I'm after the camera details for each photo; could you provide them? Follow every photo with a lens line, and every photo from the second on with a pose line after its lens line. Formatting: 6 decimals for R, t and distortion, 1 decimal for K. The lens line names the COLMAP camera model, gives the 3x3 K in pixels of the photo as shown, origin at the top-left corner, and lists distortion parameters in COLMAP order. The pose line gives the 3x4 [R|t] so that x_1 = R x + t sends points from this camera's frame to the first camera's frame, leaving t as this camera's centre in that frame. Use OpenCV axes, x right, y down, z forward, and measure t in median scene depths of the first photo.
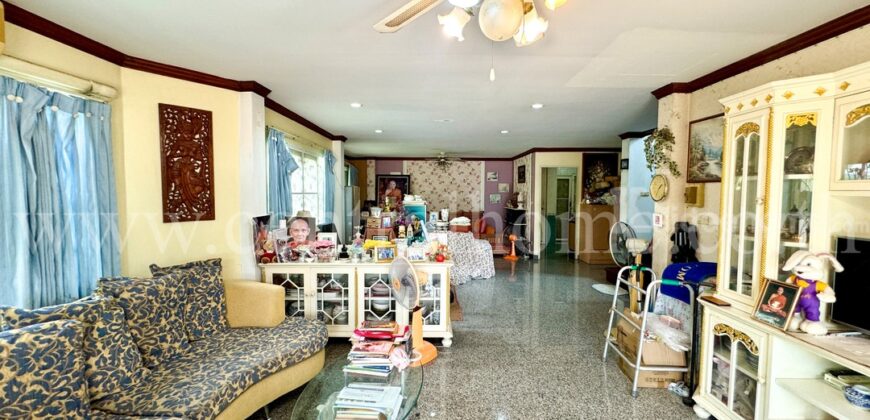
lens RADIAL K [[348.3, 0, 433.8], [0, 348.3, 211.1], [0, 0, 1]] dist [-0.003223, 0.000409]
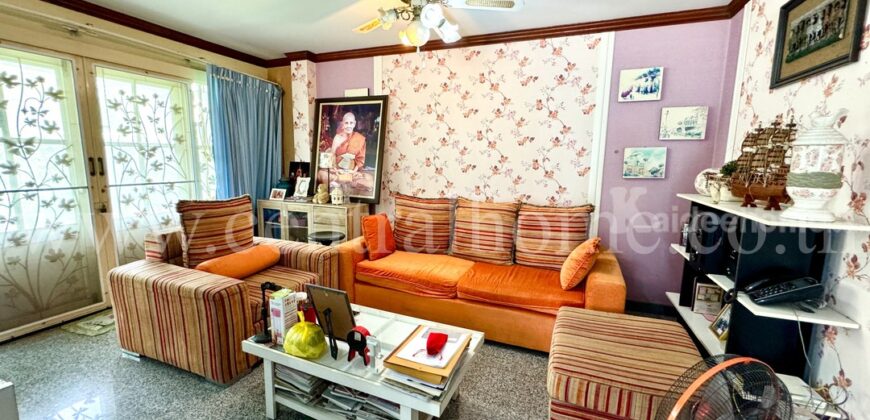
lens RADIAL K [[348.3, 0, 435.3], [0, 348.3, 209.4], [0, 0, 1]] dist [-0.003223, 0.000409]
pose [[0.930829, 0.061435, -0.360254, 0.120680], [-0.028283, 0.994923, 0.096588, -0.019449], [0.364359, -0.079717, 0.927840, 0.663058]]
